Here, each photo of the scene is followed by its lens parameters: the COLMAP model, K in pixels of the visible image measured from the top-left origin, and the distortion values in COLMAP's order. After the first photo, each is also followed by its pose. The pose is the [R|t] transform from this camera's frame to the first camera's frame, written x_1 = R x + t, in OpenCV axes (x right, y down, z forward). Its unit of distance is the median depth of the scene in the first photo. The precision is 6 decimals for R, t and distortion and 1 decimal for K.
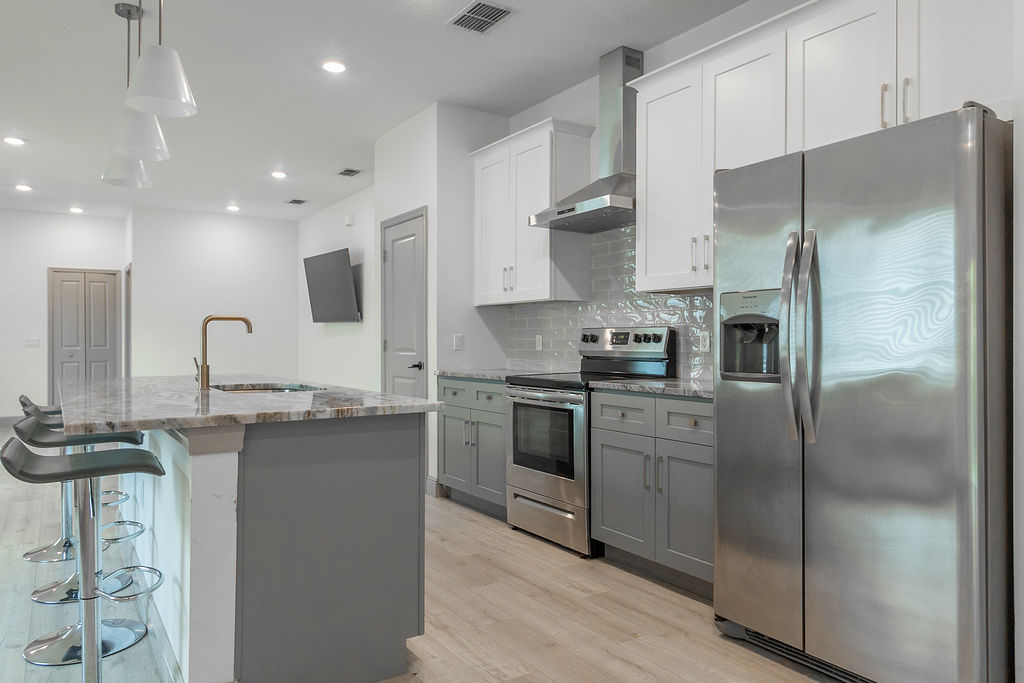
lens RADIAL K [[700.1, 0, 517.7], [0, 700.1, 338.7], [0, 0, 1]] dist [0.003552, 0.000270]
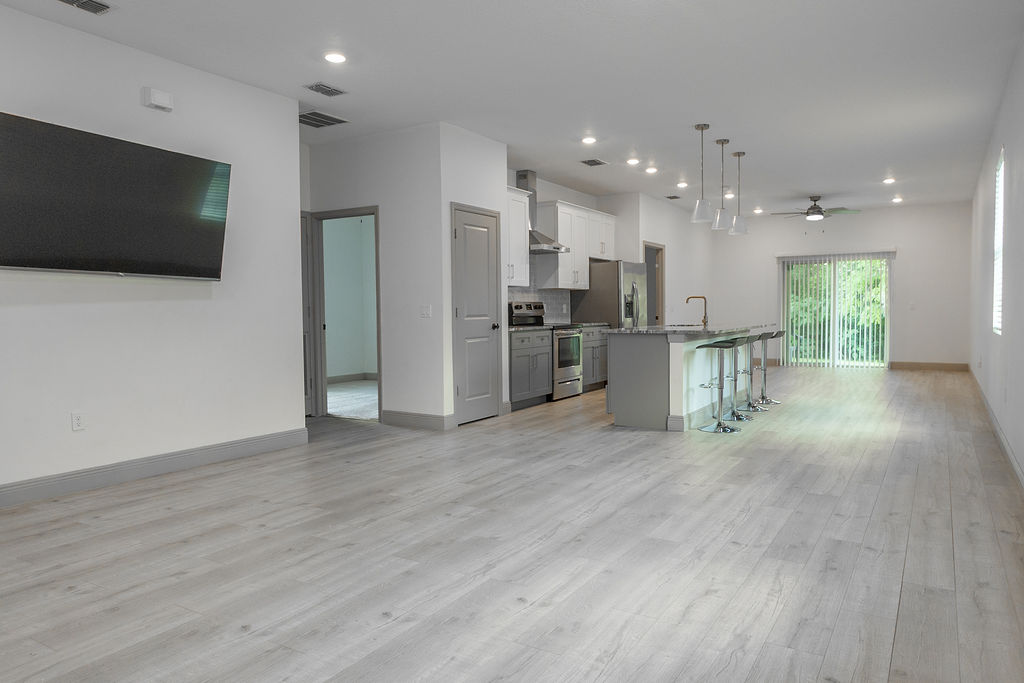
lens RADIAL K [[700.1, 0, 517.7], [0, 700.1, 338.7], [0, 0, 1]] dist [0.003552, 0.000270]
pose [[-0.431092, -0.033600, 0.901682, -1.715677], [0.008554, 0.999109, 0.041320, 0.007317], [-0.902268, 0.025525, -0.430421, 1.904525]]
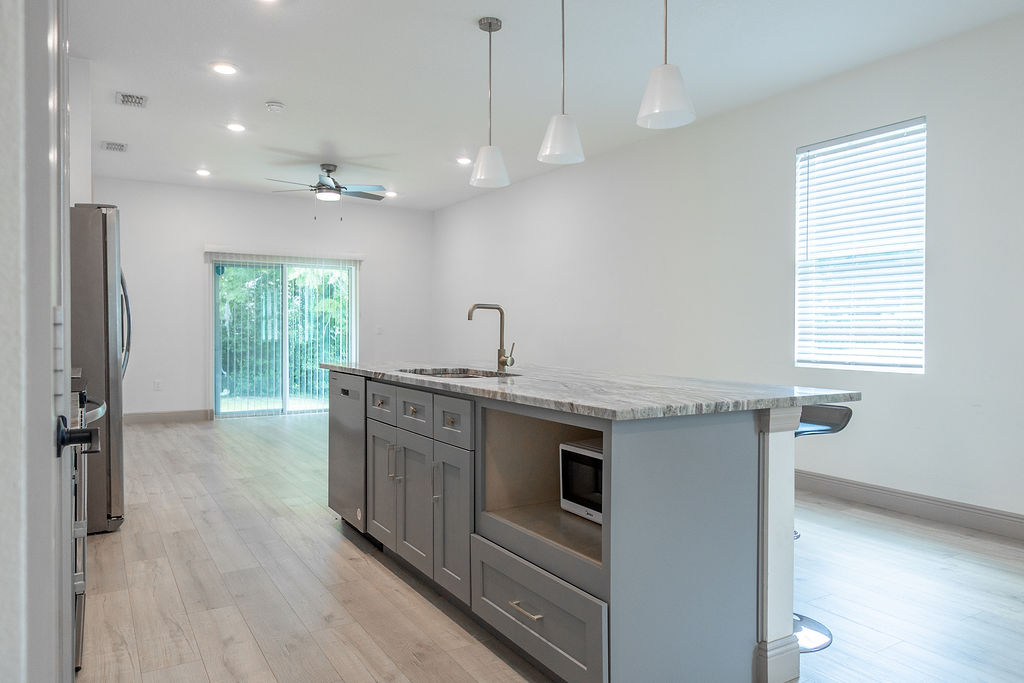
lens RADIAL K [[700.1, 0, 517.7], [0, 700.1, 338.7], [0, 0, 1]] dist [0.003552, 0.000270]
pose [[-0.999488, -0.005449, 0.031543, -0.358090], [-0.005104, 0.999926, 0.011031, 0.005274], [-0.031601, 0.010864, -0.999442, 1.499898]]
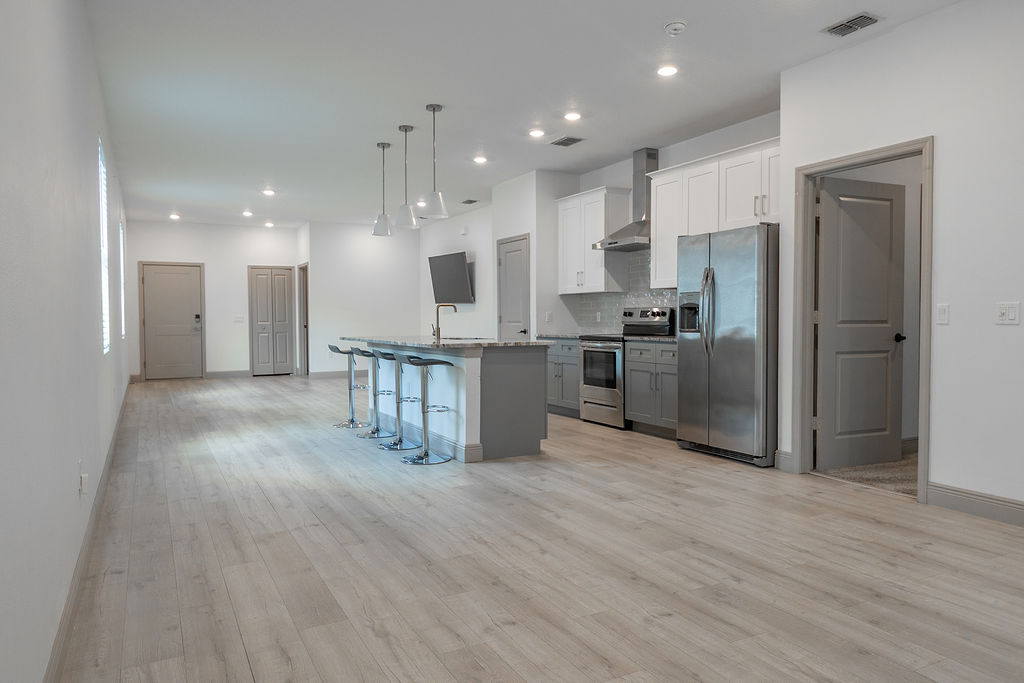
lens RADIAL K [[700.1, 0, 517.7], [0, 700.1, 338.7], [0, 0, 1]] dist [0.003552, 0.000270]
pose [[0.995704, -0.001037, -0.092583, -0.007787], [0.004043, 0.999470, 0.032286, 0.003499], [0.092500, -0.032521, 0.995181, -0.761127]]
